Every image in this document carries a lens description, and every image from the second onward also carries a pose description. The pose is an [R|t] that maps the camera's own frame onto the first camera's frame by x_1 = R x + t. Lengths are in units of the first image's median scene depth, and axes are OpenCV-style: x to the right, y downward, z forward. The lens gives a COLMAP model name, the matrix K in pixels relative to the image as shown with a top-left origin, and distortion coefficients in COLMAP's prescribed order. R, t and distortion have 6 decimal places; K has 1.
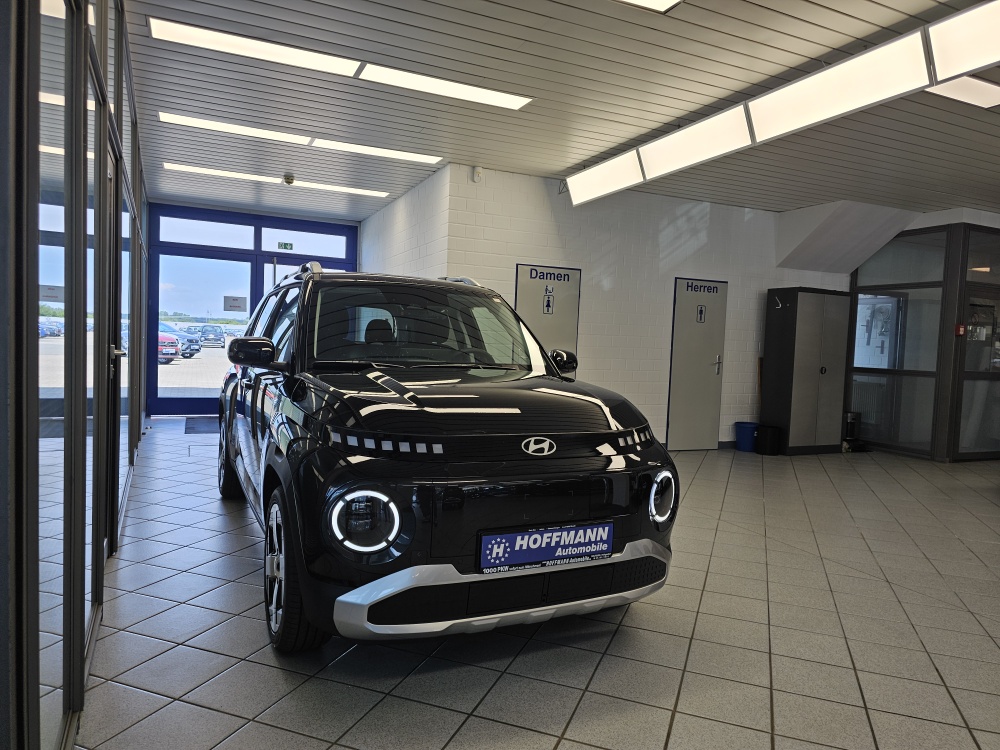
lens RADIAL K [[662.9, 0, 500.0], [0, 662.9, 375.0], [0, 0, 1]] dist [0.109739, -0.164341]
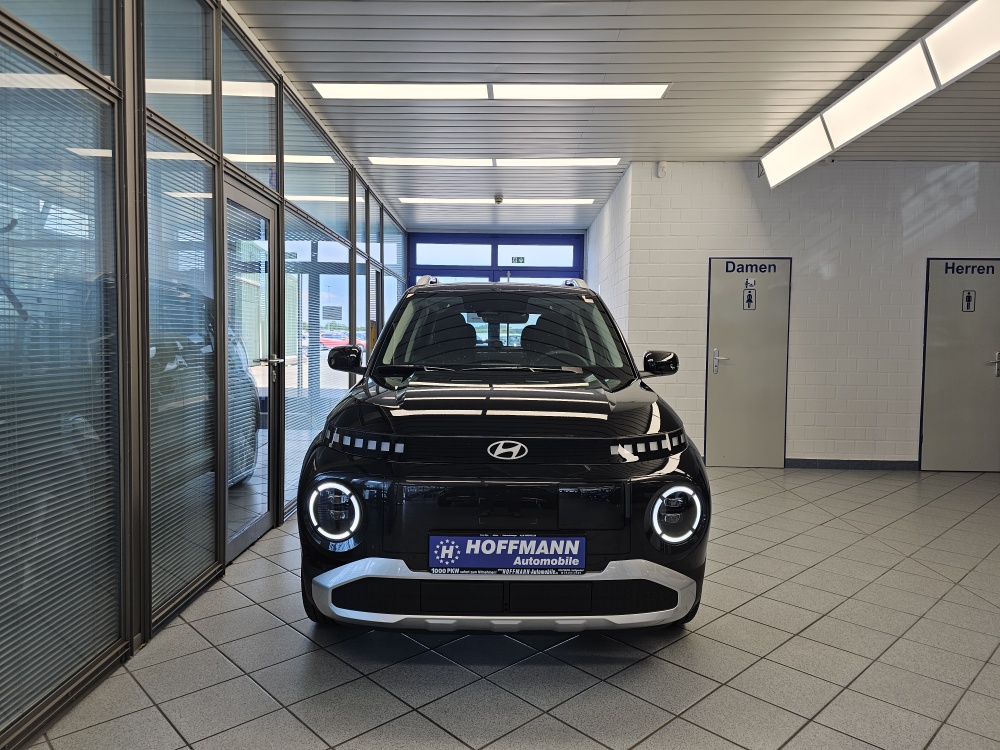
lens RADIAL K [[660.8, 0, 499.7], [0, 660.8, 366.4], [0, 0, 1]] dist [0.069785, -0.074929]
pose [[0.901521, -0.011796, -0.432574, 0.466683], [0.003279, 0.999786, -0.020430, 0.004437], [0.432722, 0.016999, 0.901367, 0.119421]]
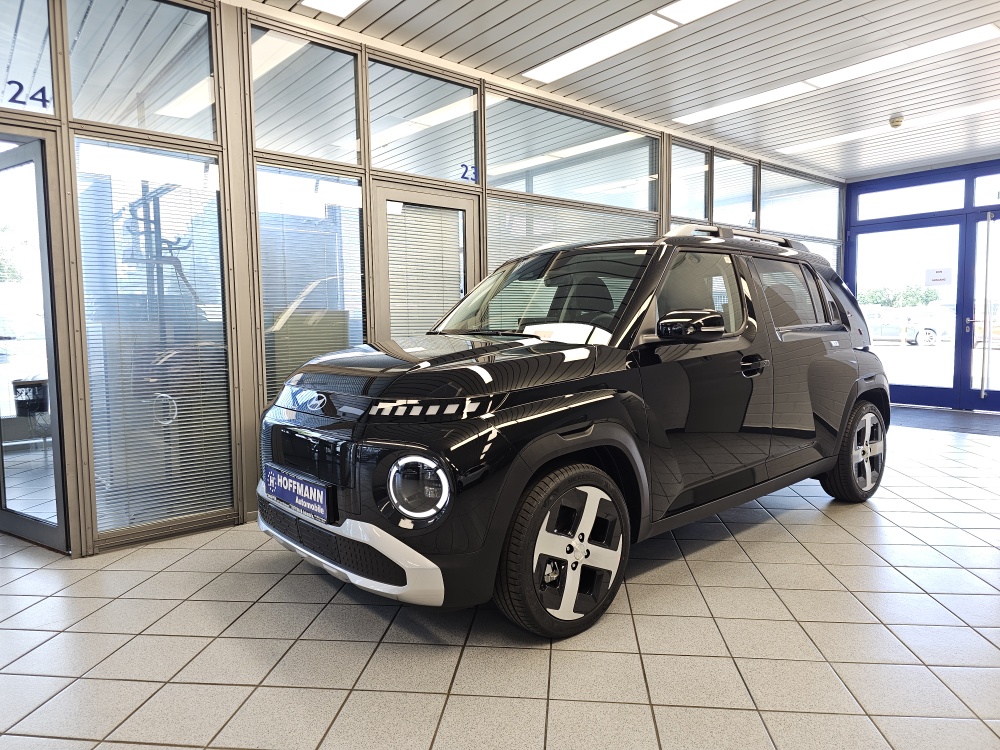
lens RADIAL K [[660.8, 0, 499.7], [0, 660.8, 366.4], [0, 0, 1]] dist [0.069785, -0.074929]
pose [[0.254876, 0.021408, -0.966737, 1.159117], [-0.022518, 0.999615, 0.016199, 0.025788], [0.966712, 0.017640, 0.255260, 1.005701]]
